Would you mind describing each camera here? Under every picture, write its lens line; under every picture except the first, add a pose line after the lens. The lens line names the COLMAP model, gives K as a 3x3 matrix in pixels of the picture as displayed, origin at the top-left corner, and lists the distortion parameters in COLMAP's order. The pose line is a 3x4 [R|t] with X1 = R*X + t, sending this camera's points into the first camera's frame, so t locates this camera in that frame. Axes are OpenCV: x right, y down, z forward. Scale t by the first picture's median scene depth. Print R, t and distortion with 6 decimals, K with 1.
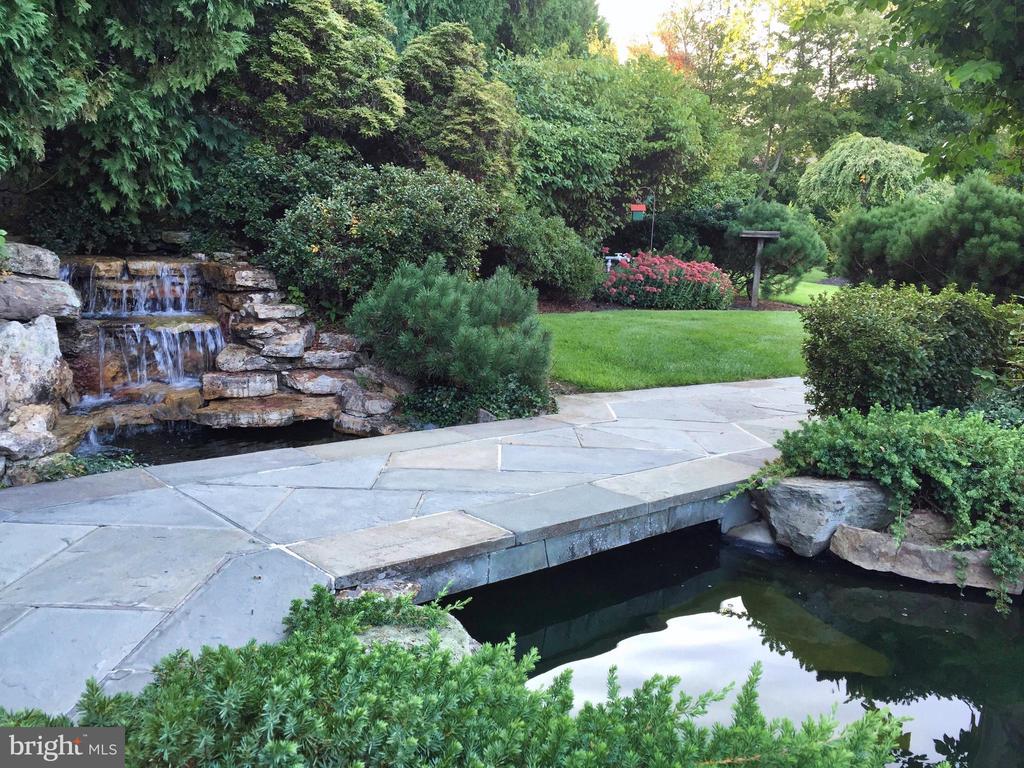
lens RADIAL K [[883.9, 0, 513.4], [0, 883.9, 392.9], [0, 0, 1]] dist [0.058538, -0.037177]
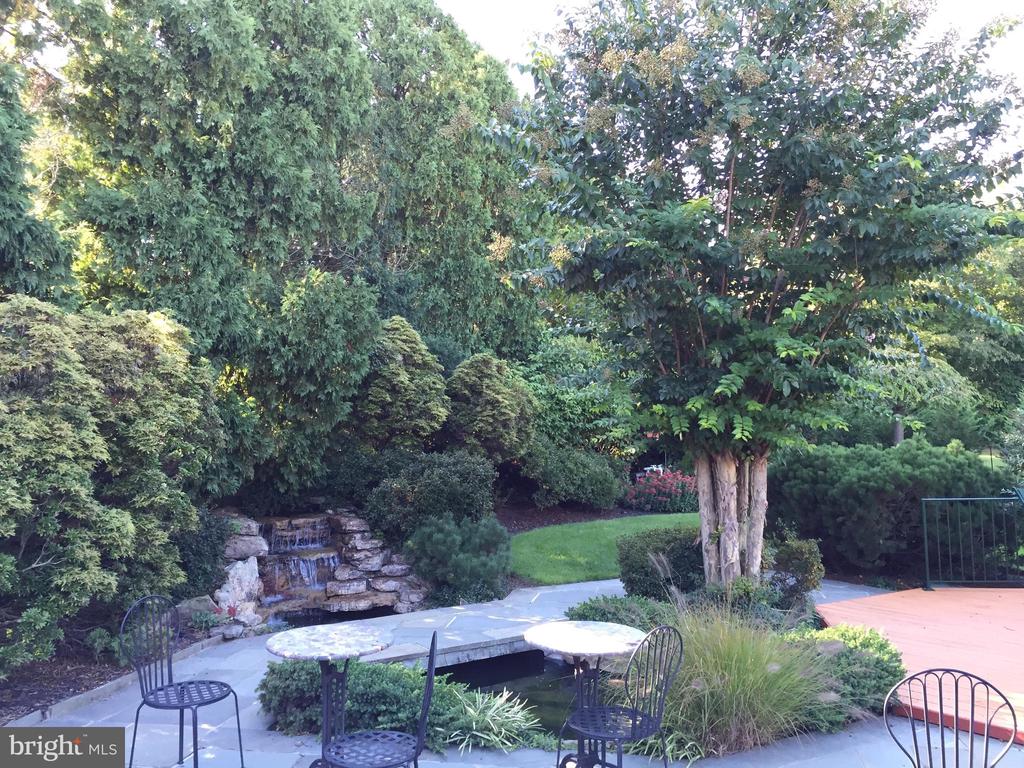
lens RADIAL K [[901.5, 0, 508.1], [0, 901.5, 380.3], [0, 0, 1]] dist [0.034923, -0.054496]
pose [[0.984248, -0.063627, -0.164947, 0.382115], [0.027703, 0.976973, -0.211555, -0.024425], [0.174609, 0.203653, 0.963347, -0.886960]]
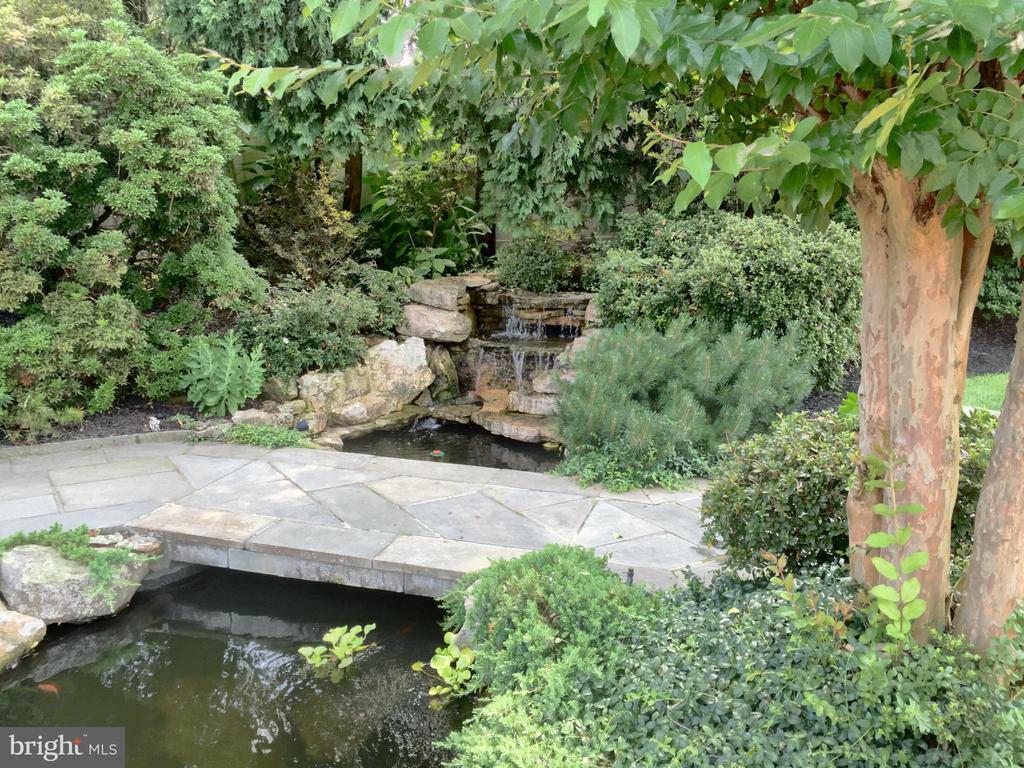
lens RADIAL K [[883.9, 0, 512.3], [0, 883.9, 384.6], [0, 0, 1]] dist [0.058538, -0.037177]
pose [[0.536659, 0.144634, -0.831311, 0.743037], [-0.135591, 0.987179, 0.084220, -0.142931], [0.832834, 0.067521, 0.549390, 0.301541]]
